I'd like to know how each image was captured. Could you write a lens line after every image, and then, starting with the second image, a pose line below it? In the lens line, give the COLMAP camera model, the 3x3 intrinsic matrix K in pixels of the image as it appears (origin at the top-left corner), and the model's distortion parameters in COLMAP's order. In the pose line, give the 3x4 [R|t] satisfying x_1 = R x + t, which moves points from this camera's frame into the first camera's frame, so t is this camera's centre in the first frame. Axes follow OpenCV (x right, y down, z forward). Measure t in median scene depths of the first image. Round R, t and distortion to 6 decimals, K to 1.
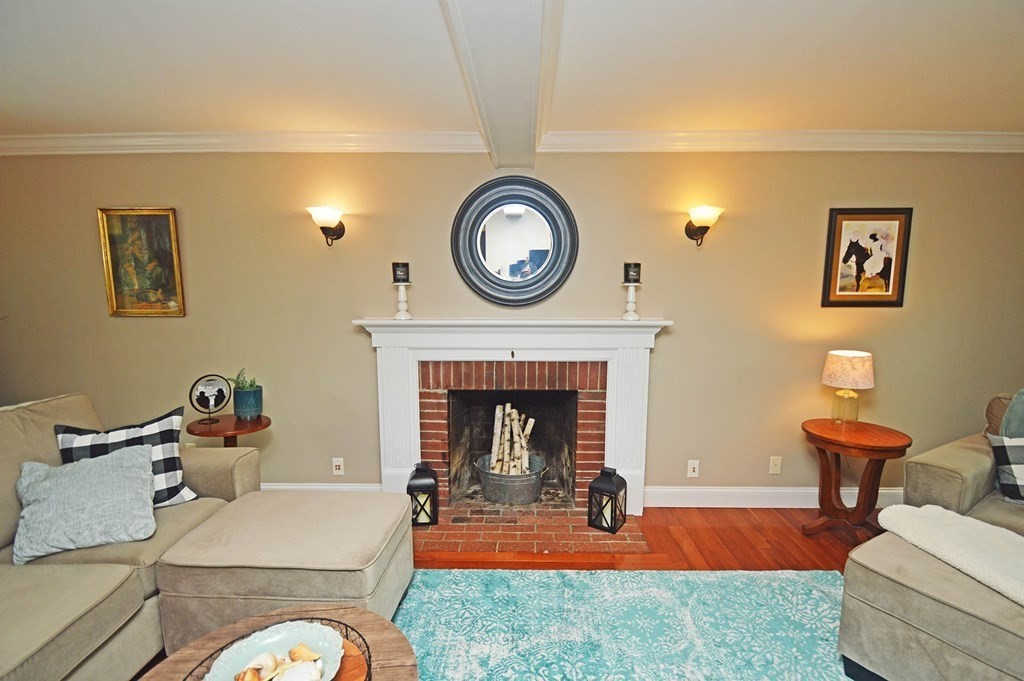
lens RADIAL K [[472.3, 0, 514.0], [0, 472.3, 348.4], [0, 0, 1]] dist [0.001937, -0.000238]
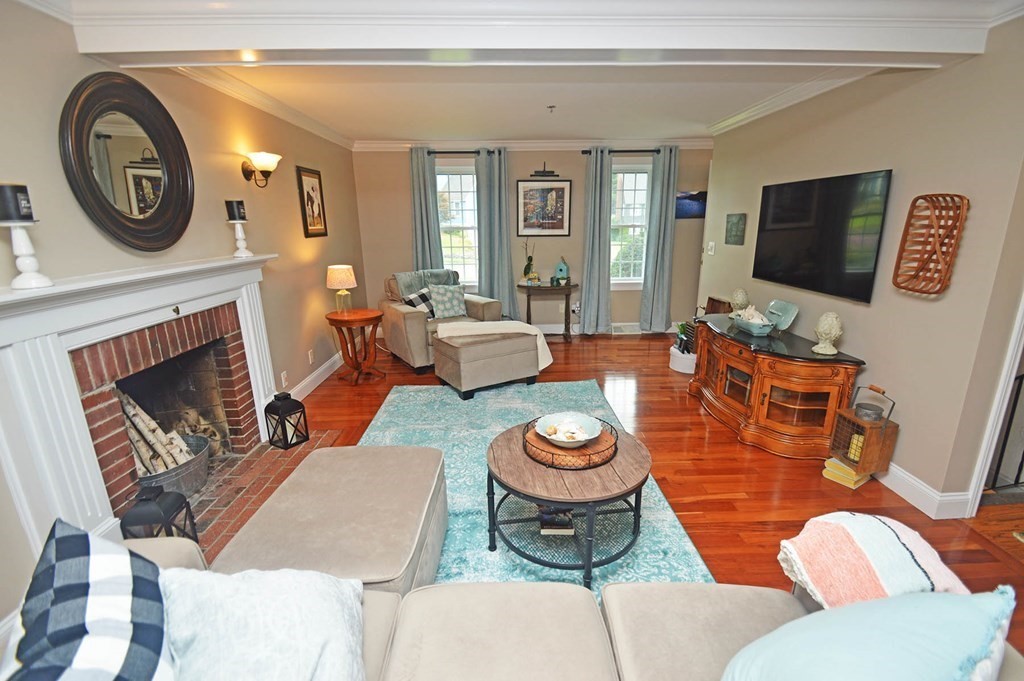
lens RADIAL K [[472.3, 0, 517.6], [0, 472.3, 344.8], [0, 0, 1]] dist [0.001937, -0.000238]
pose [[-0.045143, -0.255171, 0.965842, -0.816237], [0.137254, 0.956074, 0.259006, -0.060374], [-0.989507, 0.144258, -0.008137, 0.428518]]
